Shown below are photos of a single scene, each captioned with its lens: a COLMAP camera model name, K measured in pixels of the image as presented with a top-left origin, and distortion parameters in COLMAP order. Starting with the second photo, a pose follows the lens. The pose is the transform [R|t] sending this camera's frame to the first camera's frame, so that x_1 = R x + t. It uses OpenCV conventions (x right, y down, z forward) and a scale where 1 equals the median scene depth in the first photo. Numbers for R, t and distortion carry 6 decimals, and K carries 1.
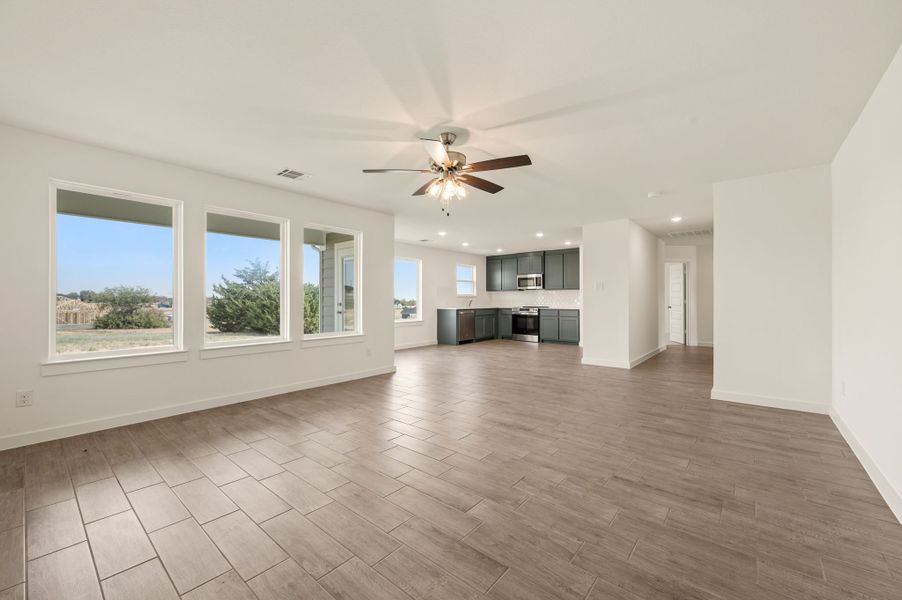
lens RADIAL K [[360.5, 0, 436.9], [0, 360.5, 298.2], [0, 0, 1]] dist [0.032760, 0.000007]
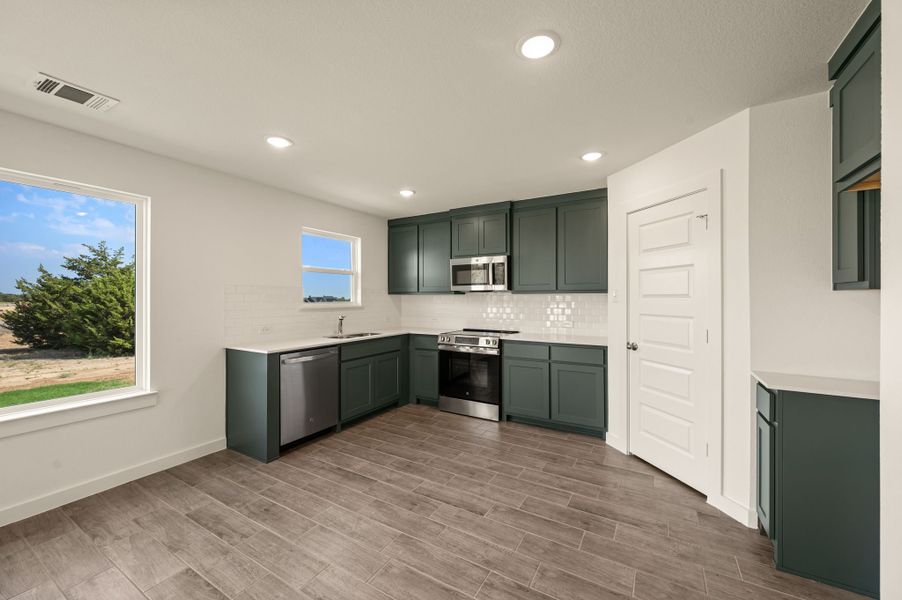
lens RADIAL K [[355.1, 0, 449.1], [0, 355.1, 298.4], [0, 0, 1]] dist [0.004059, 0.000121]
pose [[0.982852, -0.002551, 0.184379, 0.135557], [0.000940, 0.999961, 0.008824, -0.018840], [-0.184395, -0.008499, 0.982816, 0.553613]]
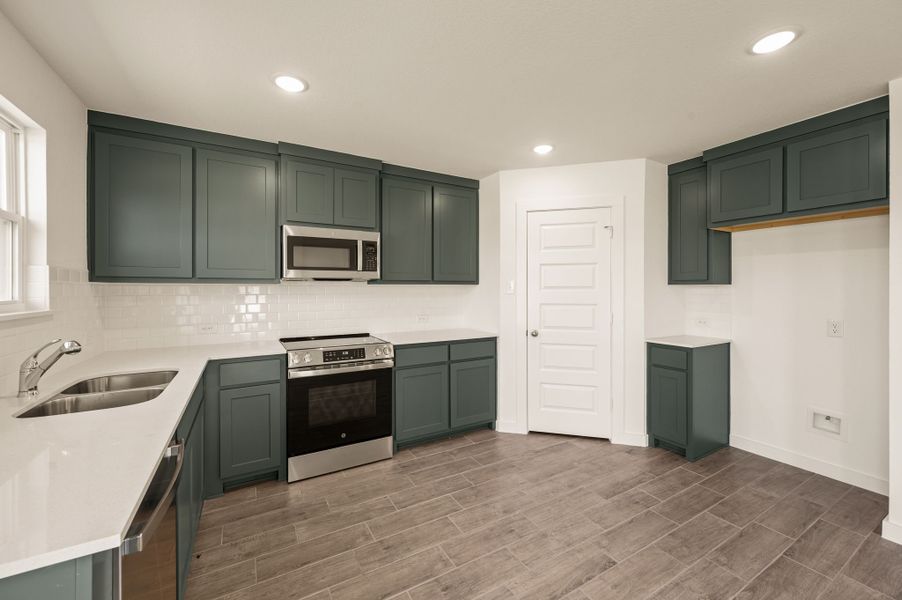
lens RADIAL K [[359.2, 0, 446.8], [0, 359.2, 290.1], [0, 0, 1]] dist [0.000703, -0.000011]
pose [[0.322365, -0.003901, 0.946608, 0.011106], [-0.003132, 0.999982, 0.005187, -0.017153], [-0.946610, -0.004637, 0.322347, 0.773118]]
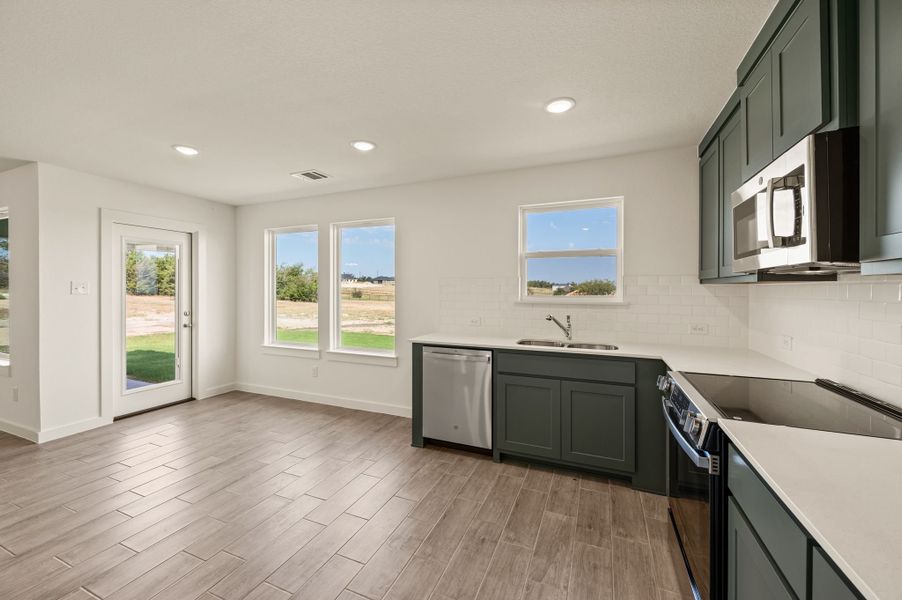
lens RADIAL K [[359.2, 0, 446.8], [0, 359.2, 290.1], [0, 0, 1]] dist [0.000703, -0.000011]
pose [[0.311827, 0.001442, -0.950138, 0.333711], [0.005567, 0.999979, 0.003345, -0.017373], [0.950123, -0.006333, 0.311812, 0.783406]]
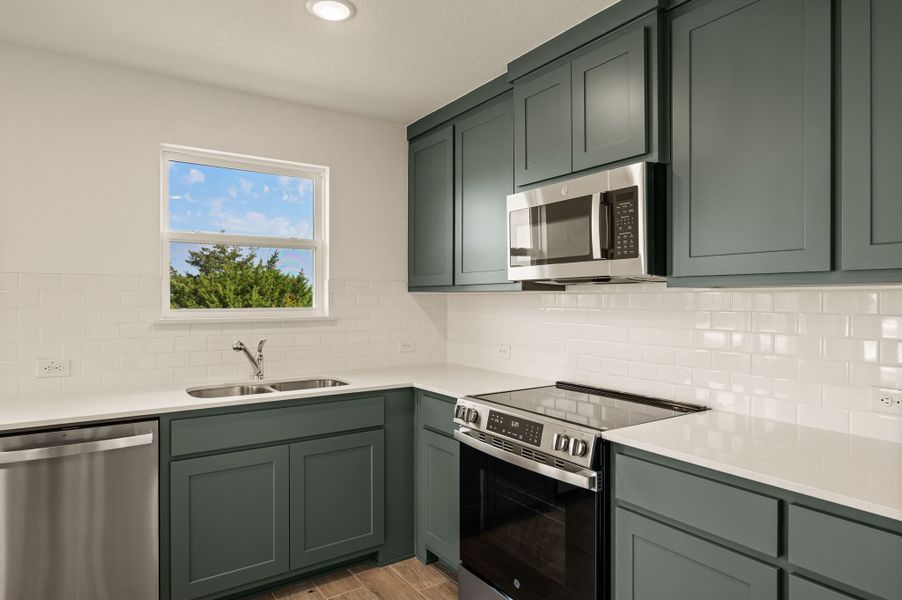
lens RADIAL K [[532.9, 0, 451.0], [0, 532.9, 300.0], [0, 0, 1]] dist [0.001272, -0.000094]
pose [[0.969512, 0.000995, -0.245042, 0.248153], [0.001089, 0.999964, 0.008369, -0.017722], [0.245042, -0.008381, 0.969476, 0.731108]]
